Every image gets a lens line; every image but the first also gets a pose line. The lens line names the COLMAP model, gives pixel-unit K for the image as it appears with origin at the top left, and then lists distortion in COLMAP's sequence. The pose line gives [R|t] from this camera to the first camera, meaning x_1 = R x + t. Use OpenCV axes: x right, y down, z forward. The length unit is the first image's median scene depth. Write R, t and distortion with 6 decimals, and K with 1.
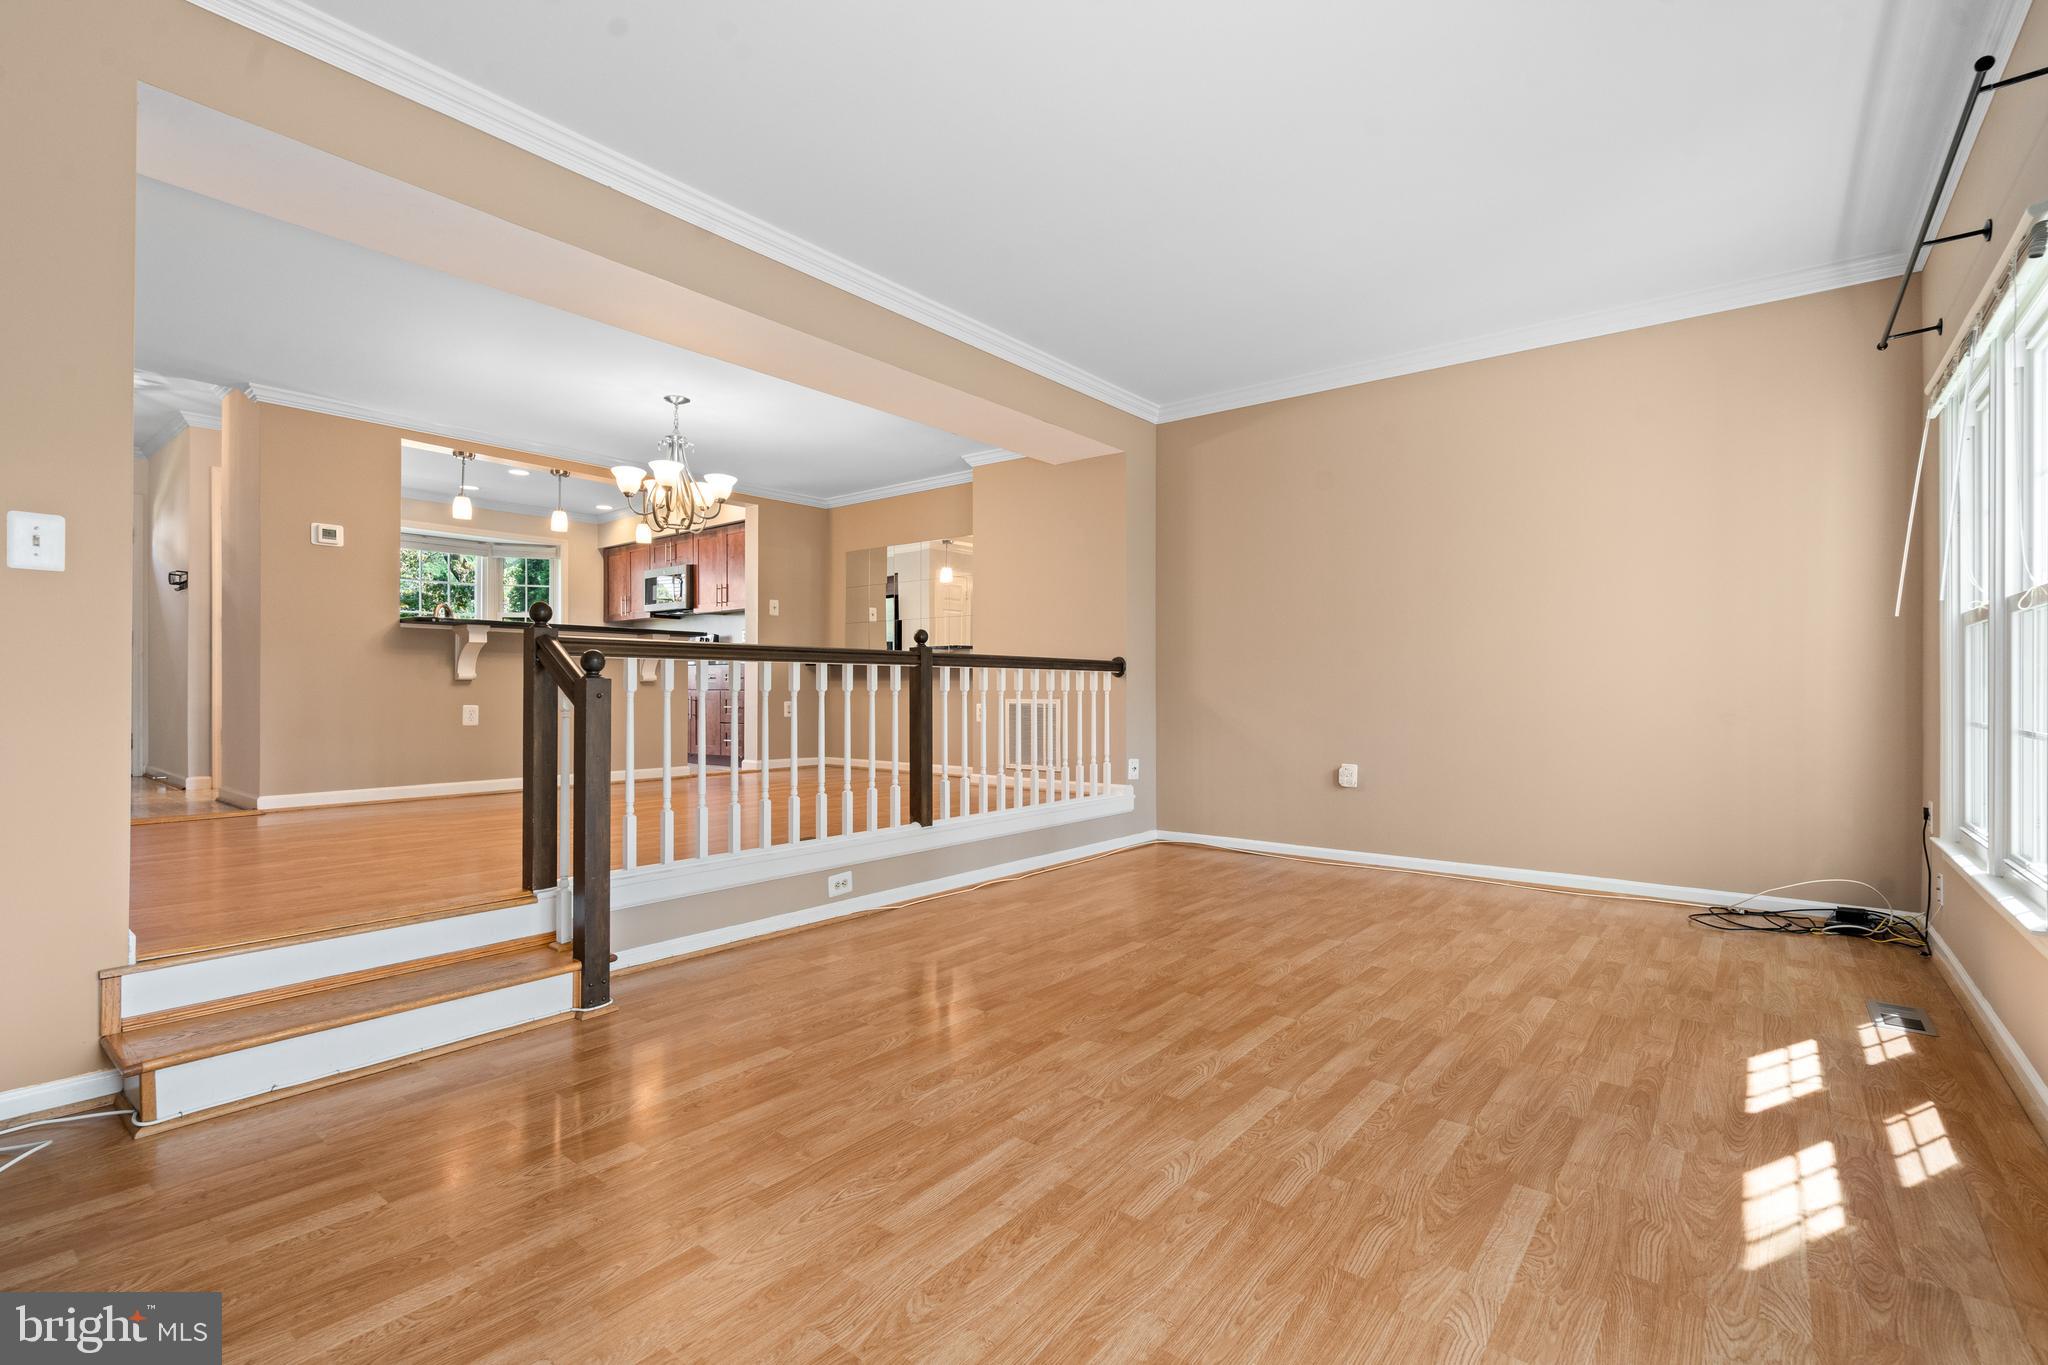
lens RADIAL K [[935.7, 0, 1029.3], [0, 935.7, 685.1], [0, 0, 1]] dist [-0.001832, 0.000571]
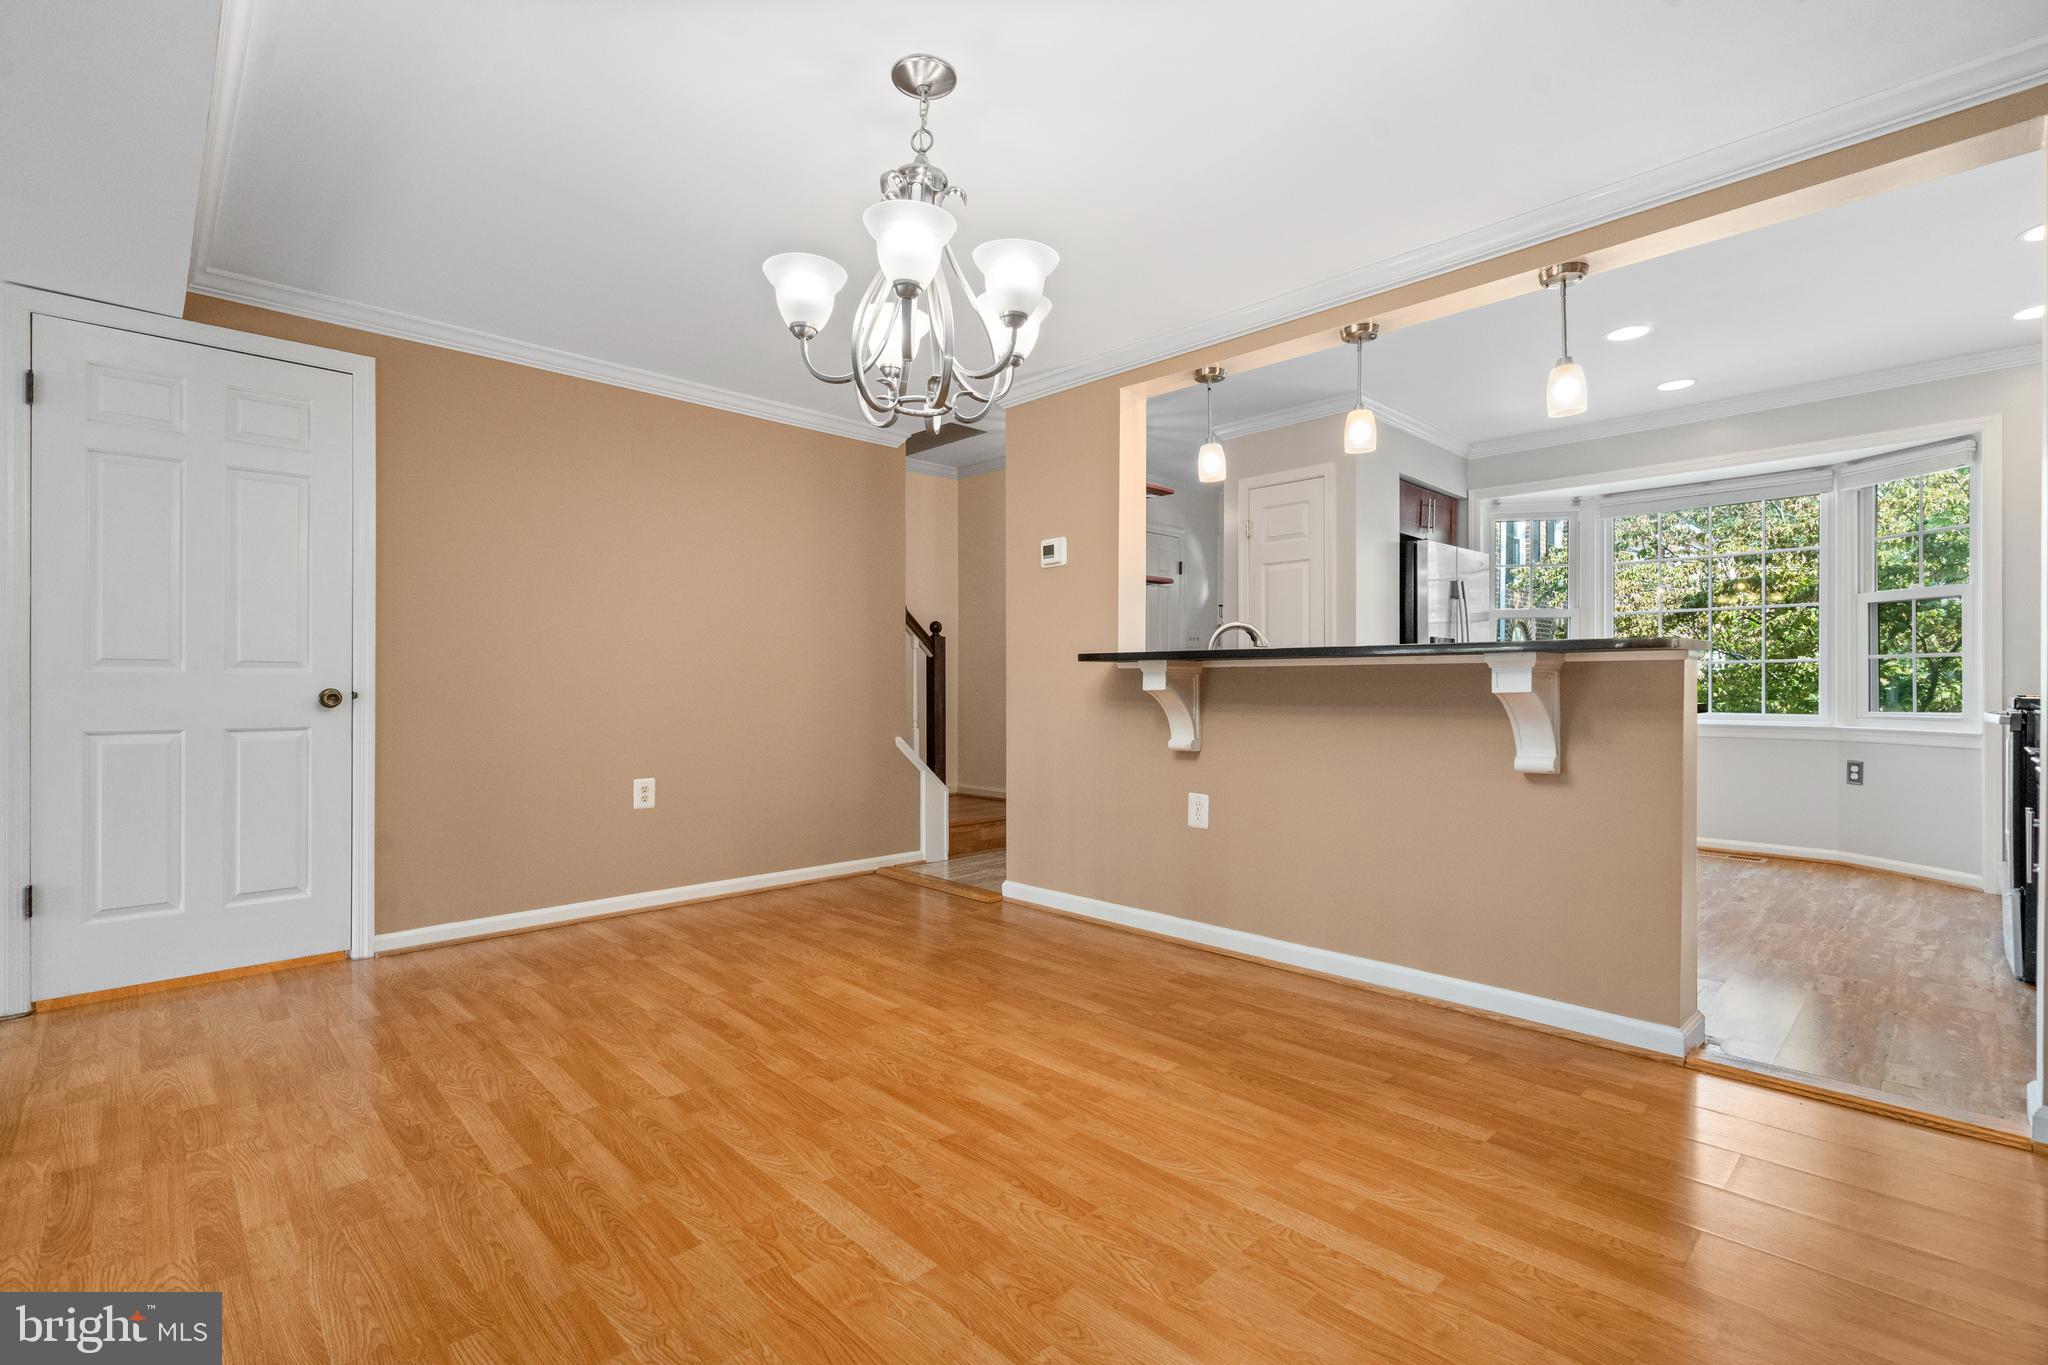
lens RADIAL K [[920.8, 0, 1020.7], [0, 920.8, 679.7], [0, 0, 1]] dist [-0.005548, 0.000447]
pose [[-0.124777, -0.005405, -0.992170, -0.003761], [0.005370, 0.999967, -0.006122, -0.036620], [0.992170, -0.006091, -0.124744, 0.738651]]
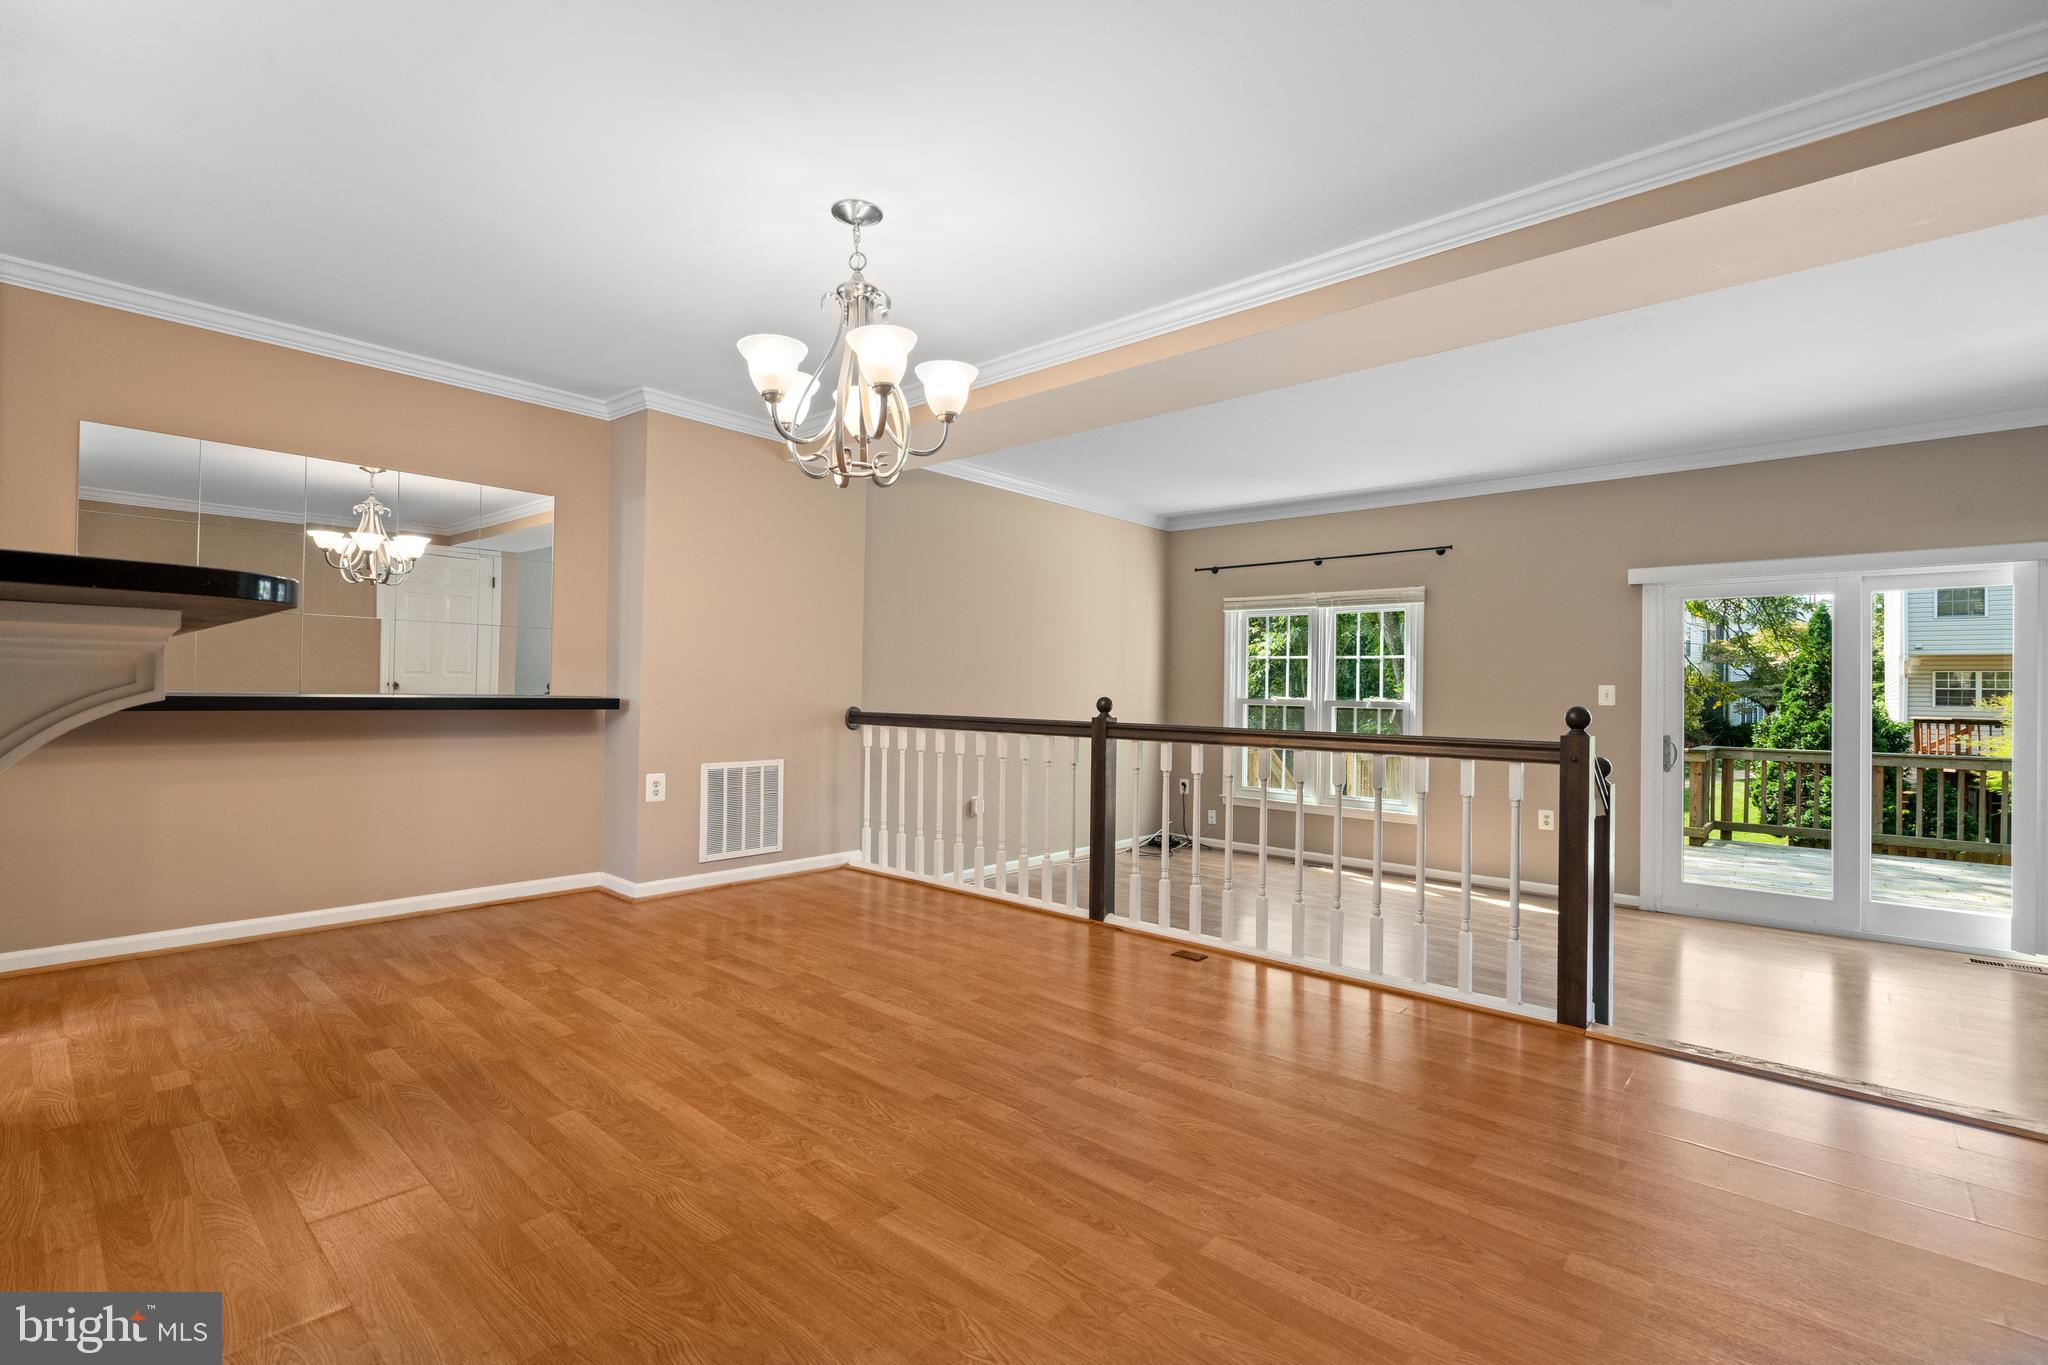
lens RADIAL K [[920.8, 0, 1020.7], [0, 920.8, 679.7], [0, 0, 1]] dist [-0.005548, 0.000447]
pose [[0.053849, 0.011061, 0.998488, -0.579485], [-0.019512, 0.999759, -0.010023, -0.038371], [-0.998358, -0.018943, 0.054051, 0.601183]]
